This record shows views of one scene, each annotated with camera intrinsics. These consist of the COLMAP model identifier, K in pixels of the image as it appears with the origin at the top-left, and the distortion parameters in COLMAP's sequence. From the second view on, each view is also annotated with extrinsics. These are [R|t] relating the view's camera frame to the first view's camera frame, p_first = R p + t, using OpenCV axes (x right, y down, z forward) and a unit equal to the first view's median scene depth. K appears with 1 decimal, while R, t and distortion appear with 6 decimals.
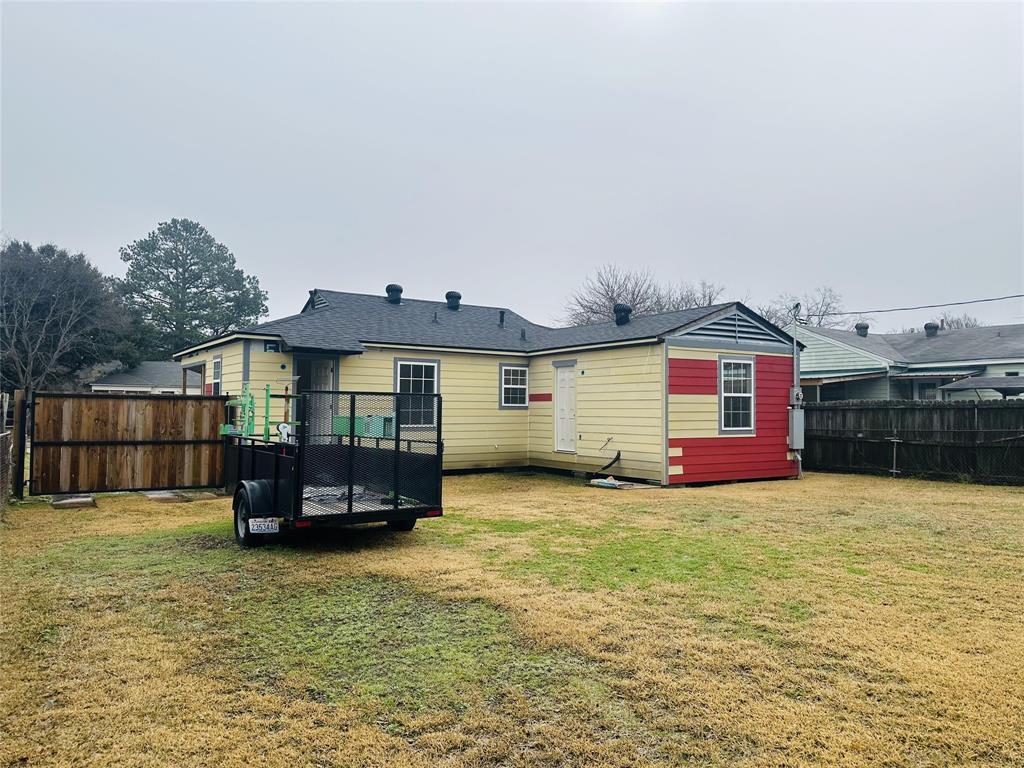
lens RADIAL K [[728.1, 0, 517.7], [0, 728.1, 362.5], [0, 0, 1]] dist [0.079805, -0.083286]
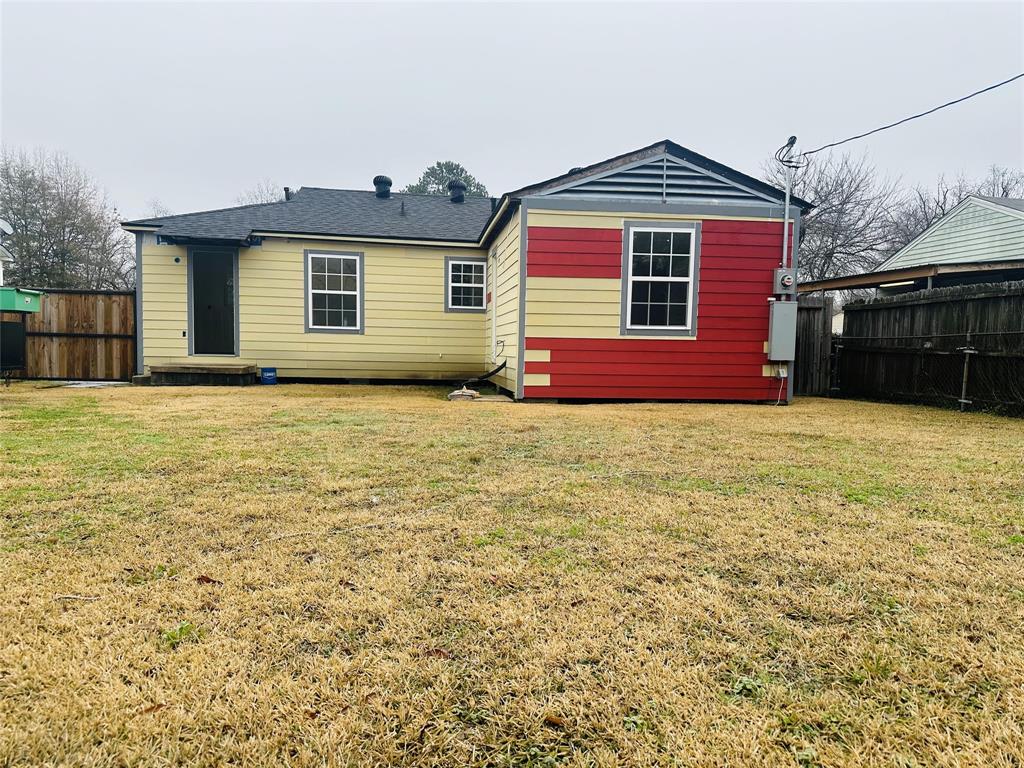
lens RADIAL K [[728.1, 0, 507.8], [0, 728.1, 386.1], [0, 0, 1]] dist [0.079805, -0.083286]
pose [[0.895704, 0.036163, -0.443177, 0.474060], [0.012928, 0.994148, 0.107252, 0.067868], [0.444462, -0.101795, 0.889995, 0.302789]]
